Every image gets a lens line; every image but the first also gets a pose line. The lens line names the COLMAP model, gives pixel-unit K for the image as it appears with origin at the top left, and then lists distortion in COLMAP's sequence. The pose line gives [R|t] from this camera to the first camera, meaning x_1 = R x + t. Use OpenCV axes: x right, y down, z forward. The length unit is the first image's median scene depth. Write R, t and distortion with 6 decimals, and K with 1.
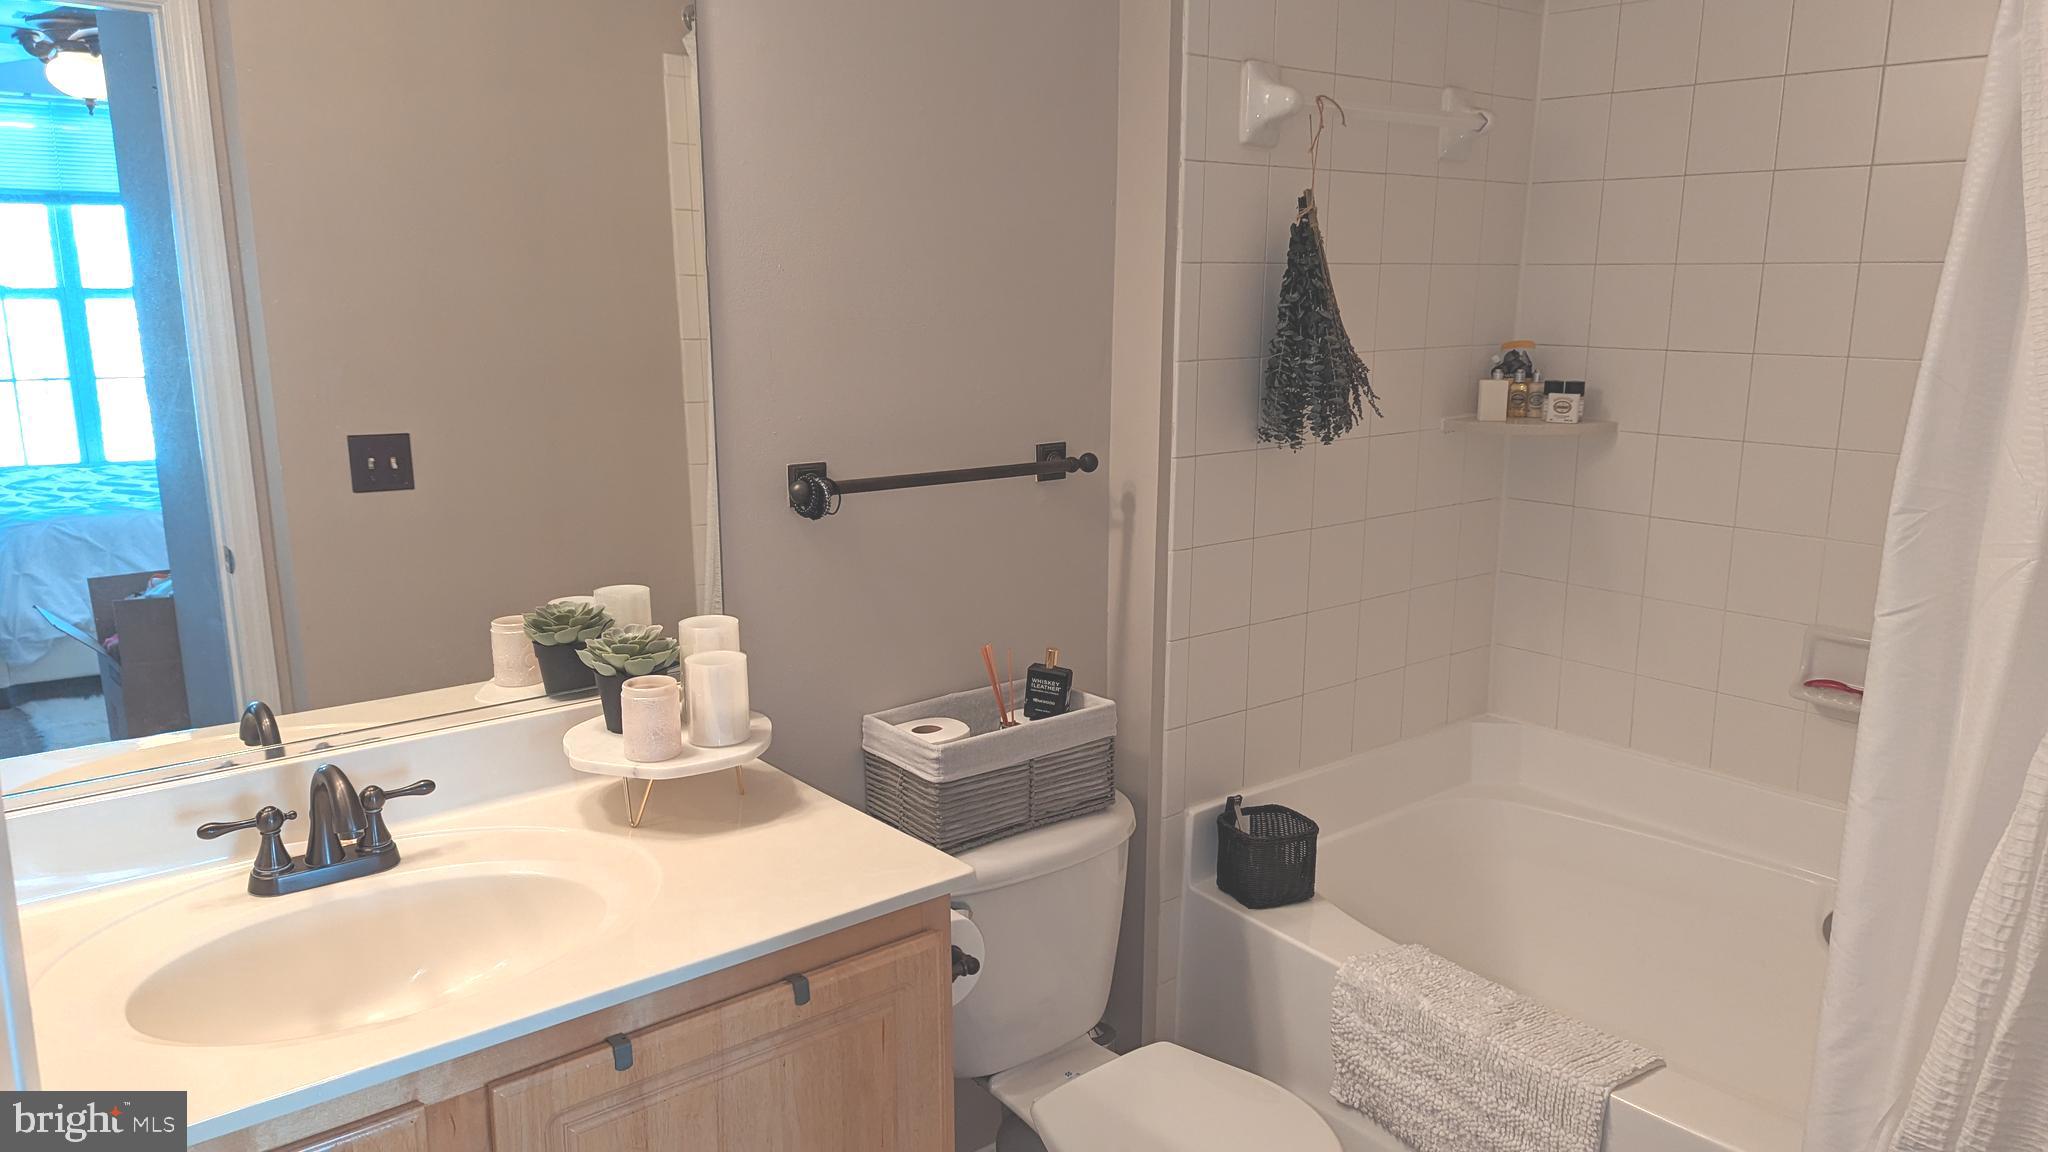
lens RADIAL K [[1445.2, 0, 1026.2], [0, 1445.2, 575.5], [0, 0, 1]] dist [0.073273, -0.070653]
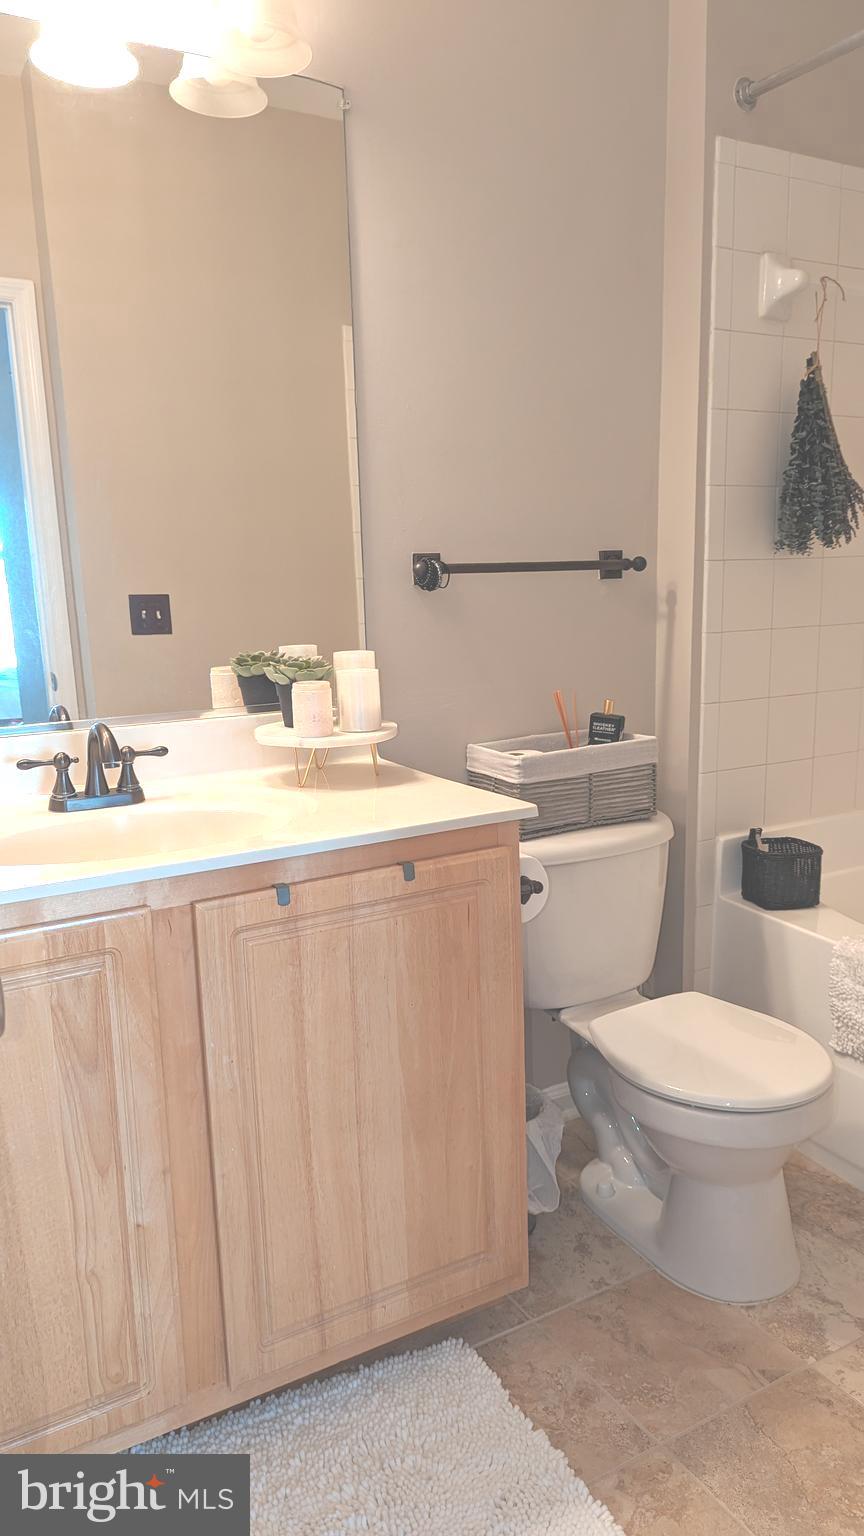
lens RADIAL K [[1083.9, 0, 436.0], [0, 1083.9, 777.1], [0, 0, 1]] dist [0.073273, -0.070653]
pose [[0.984928, 0.002238, -0.172952, 0.035590], [-0.005013, 0.999866, -0.015611, 0.144533], [0.172893, 0.016243, 0.984807, -0.016915]]
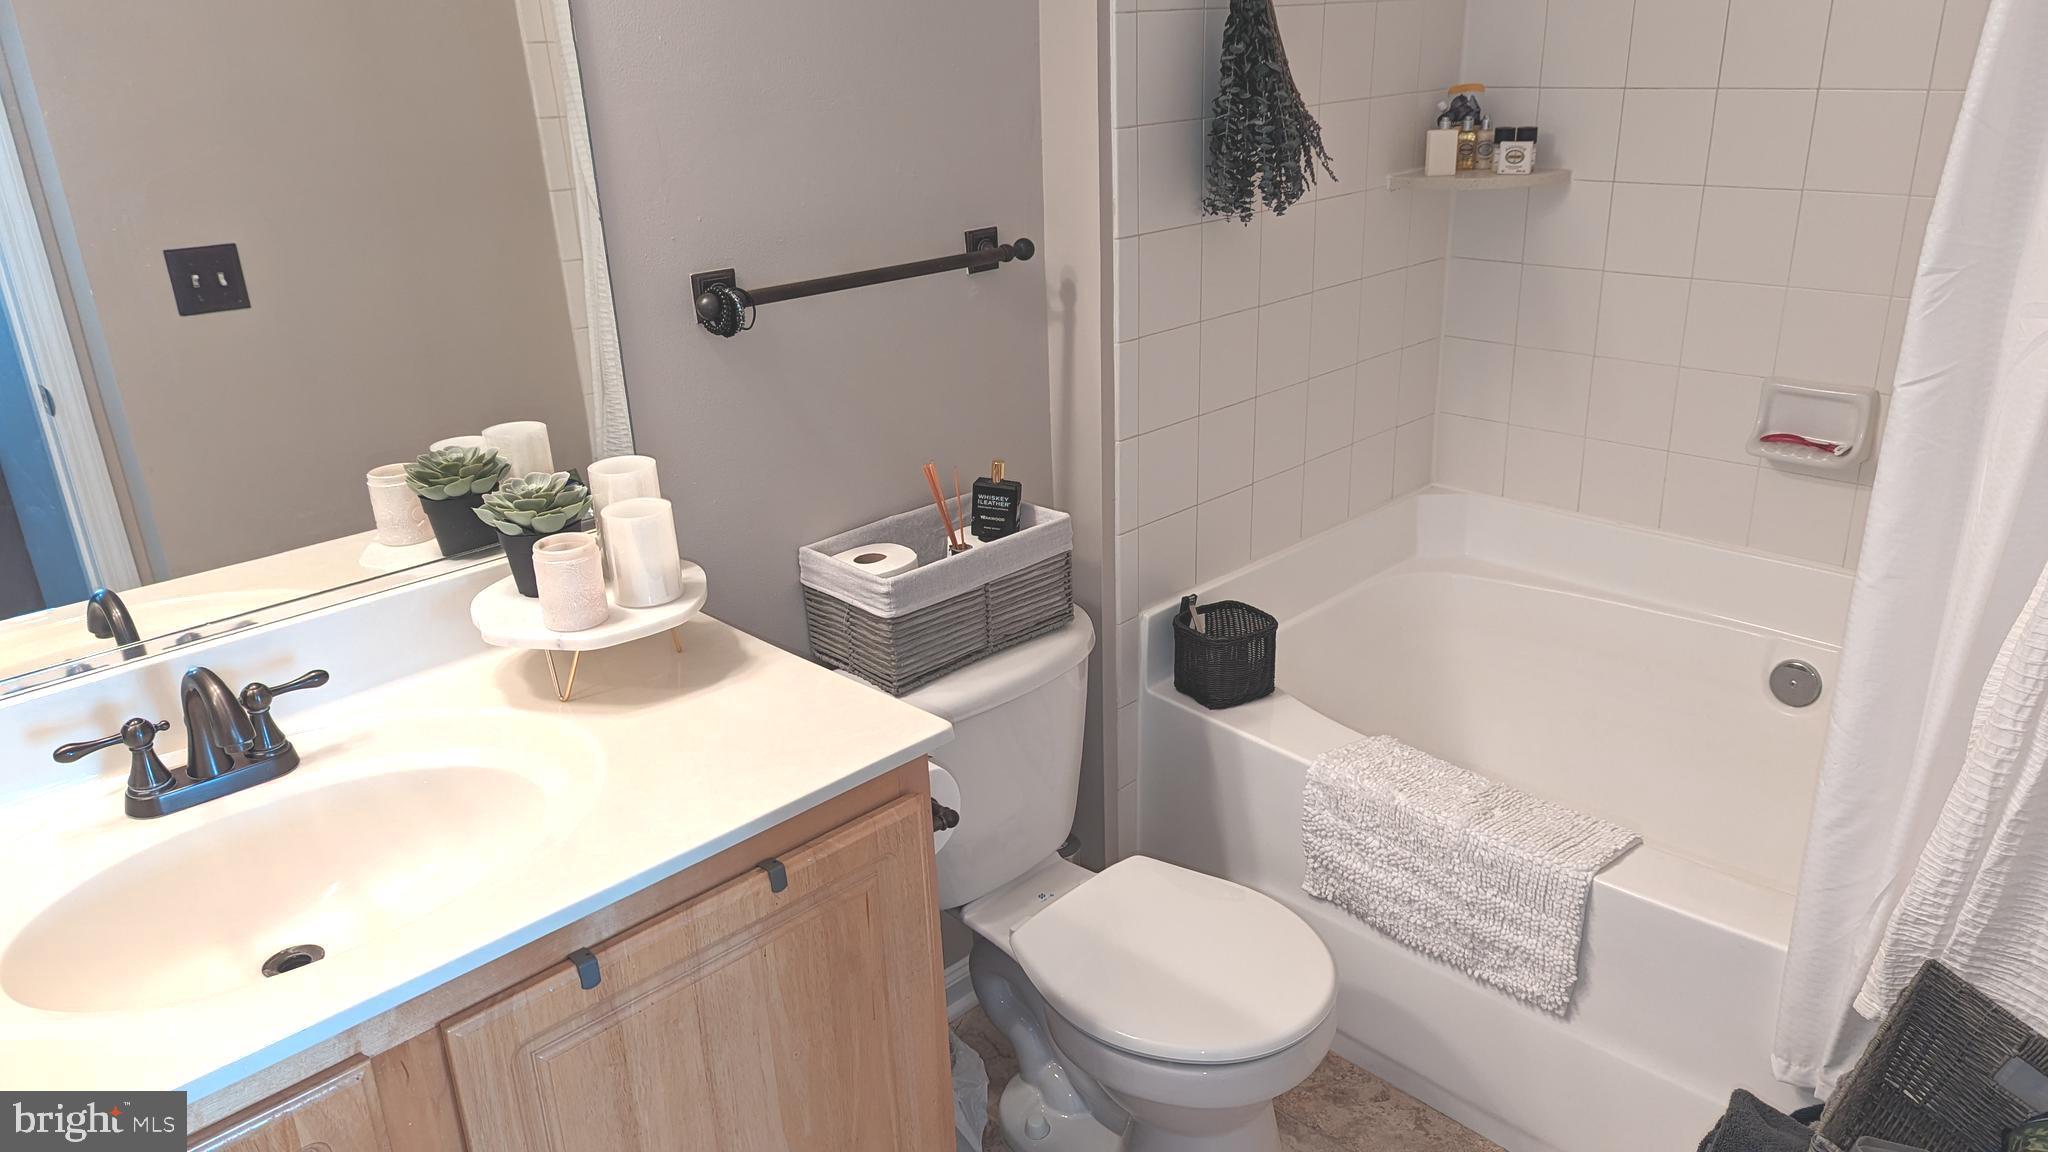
lens RADIAL K [[1445.2, 0, 1037.3], [0, 1445.2, 570.1], [0, 0, 1]] dist [0.073273, -0.070653]
pose [[0.994713, -0.068458, 0.076550, -0.033752], [0.055364, 0.985282, 0.161723, -0.029251], [-0.086494, -0.156630, 0.983863, 0.082448]]
